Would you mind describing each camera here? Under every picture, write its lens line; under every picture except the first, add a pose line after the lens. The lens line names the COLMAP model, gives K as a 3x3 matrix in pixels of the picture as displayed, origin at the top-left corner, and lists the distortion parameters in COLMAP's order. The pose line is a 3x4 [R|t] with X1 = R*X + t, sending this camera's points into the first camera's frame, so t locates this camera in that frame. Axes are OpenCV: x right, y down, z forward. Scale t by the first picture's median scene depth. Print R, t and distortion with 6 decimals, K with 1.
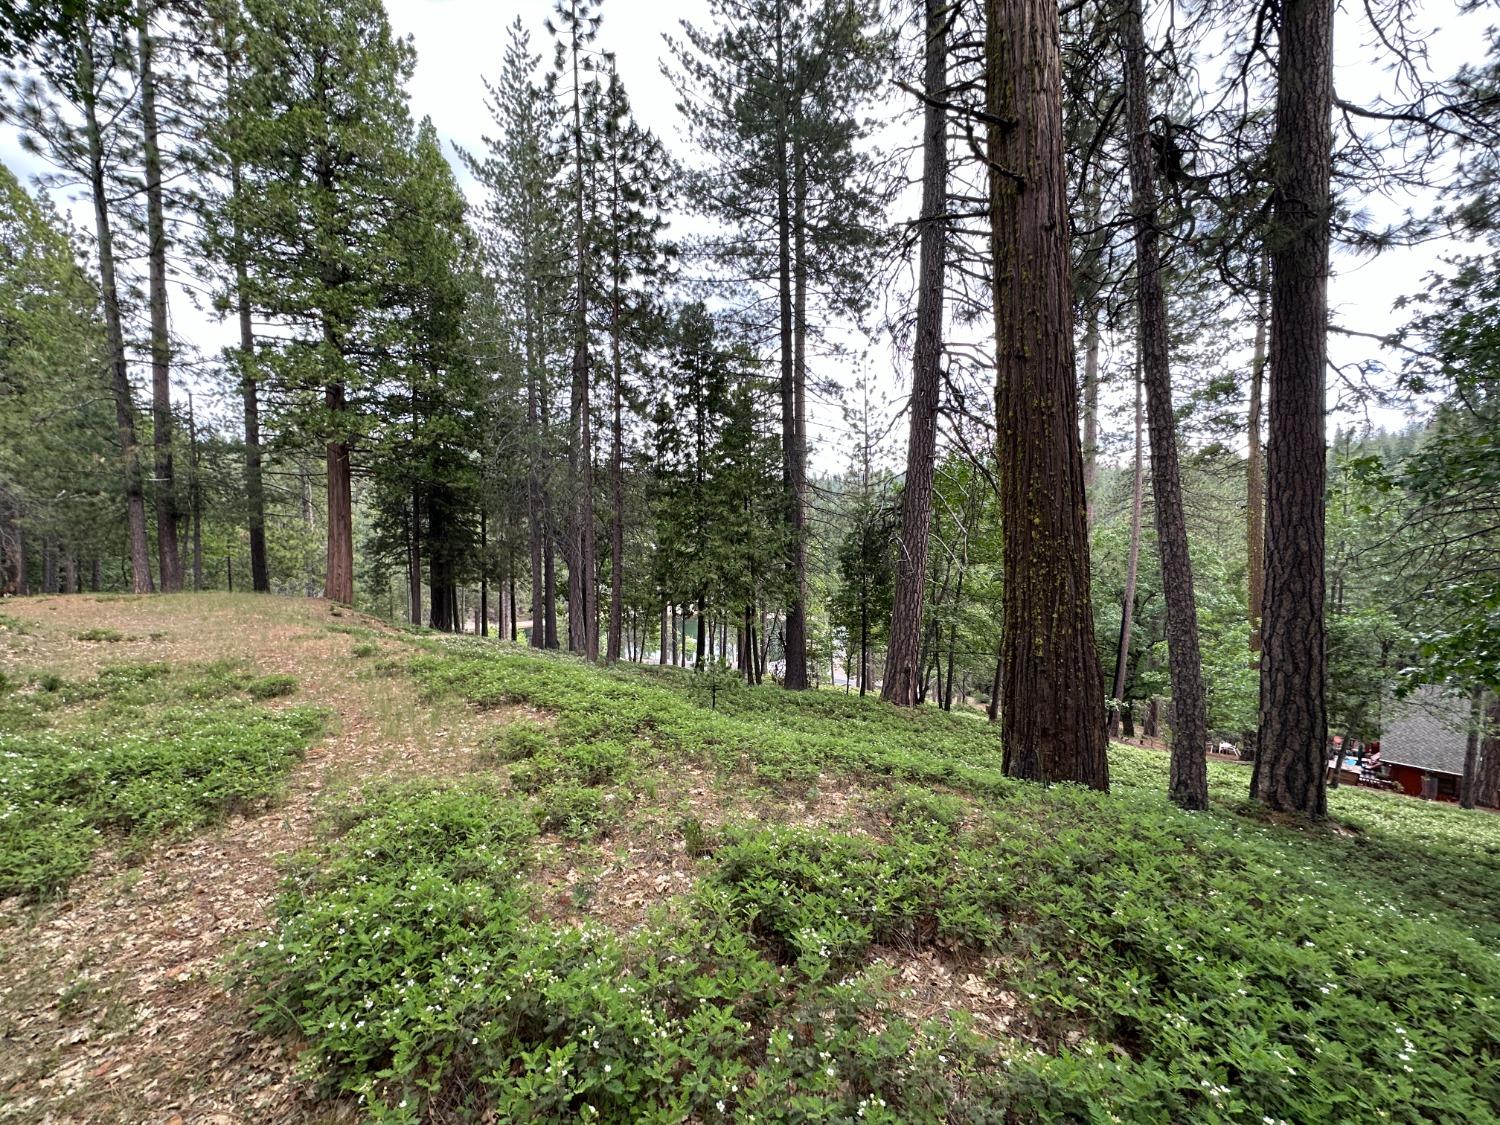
lens RADIAL K [[600.3, 0, 750.0], [0, 600.3, 562.5], [0, 0, 1]] dist [-0.000044, 0.000078]
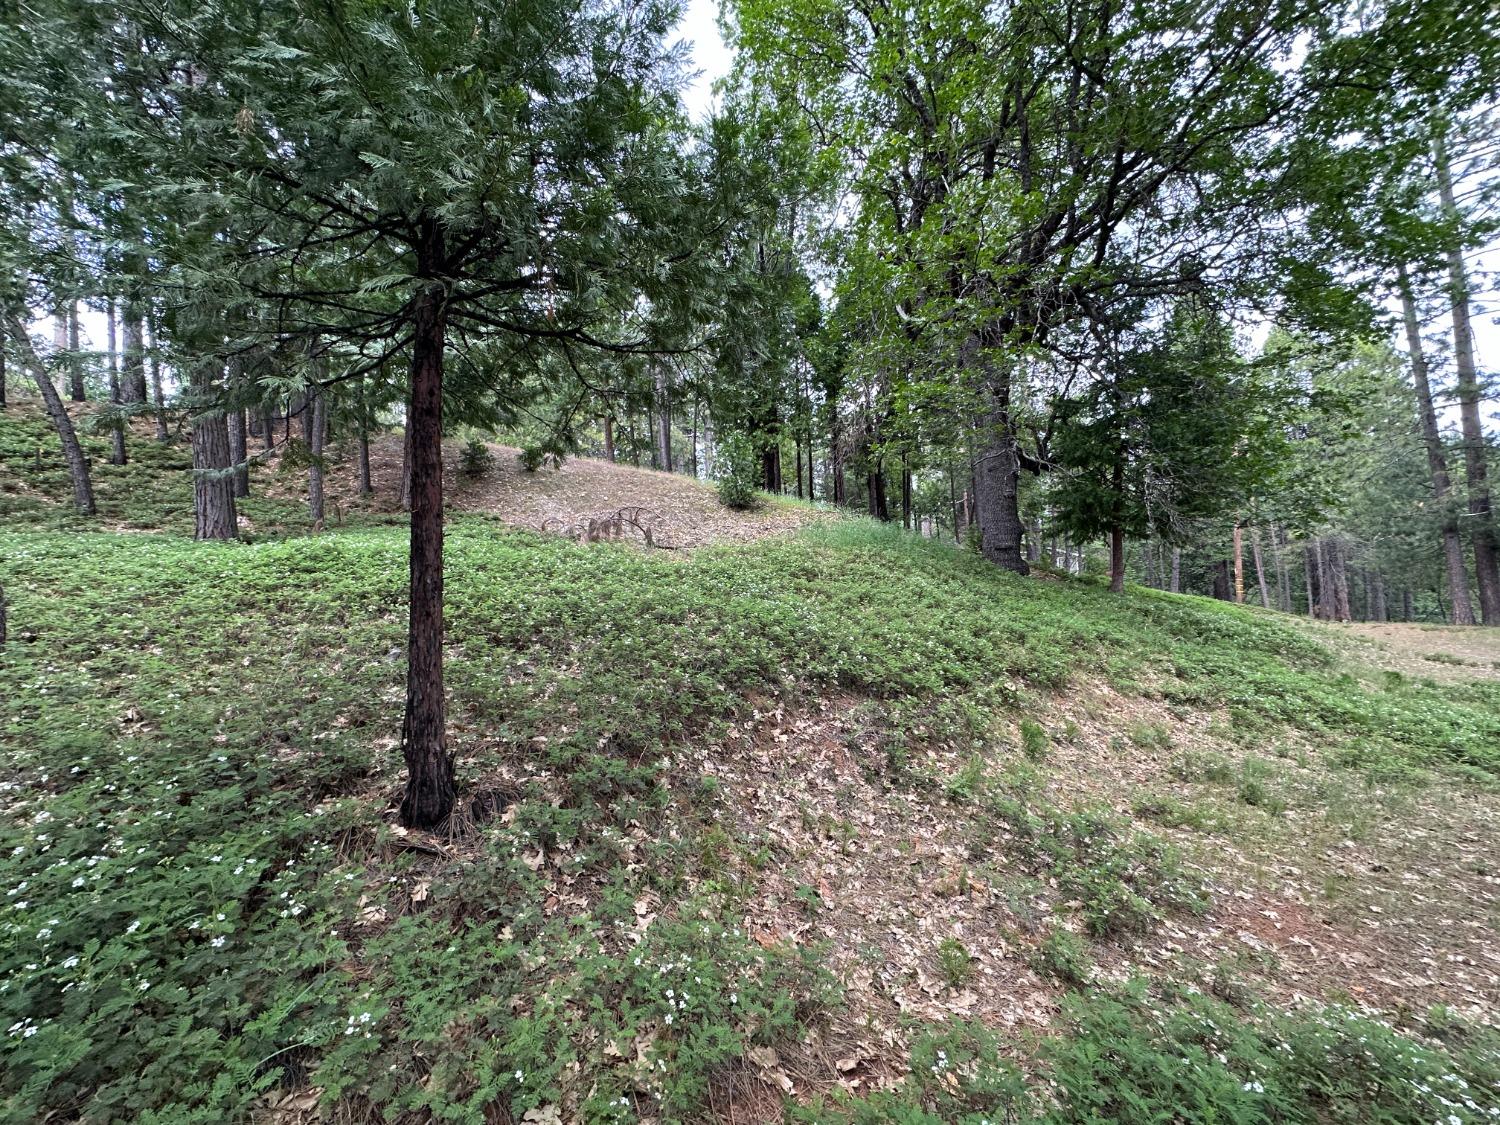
lens RADIAL K [[600.3, 0, 750.0], [0, 600.3, 562.5], [0, 0, 1]] dist [-0.000044, 0.000078]
pose [[-0.070963, -0.050494, -0.996200, 0.115533], [-0.001410, 0.998722, -0.050521, -0.003020], [0.997478, -0.002180, -0.070944, -0.158242]]
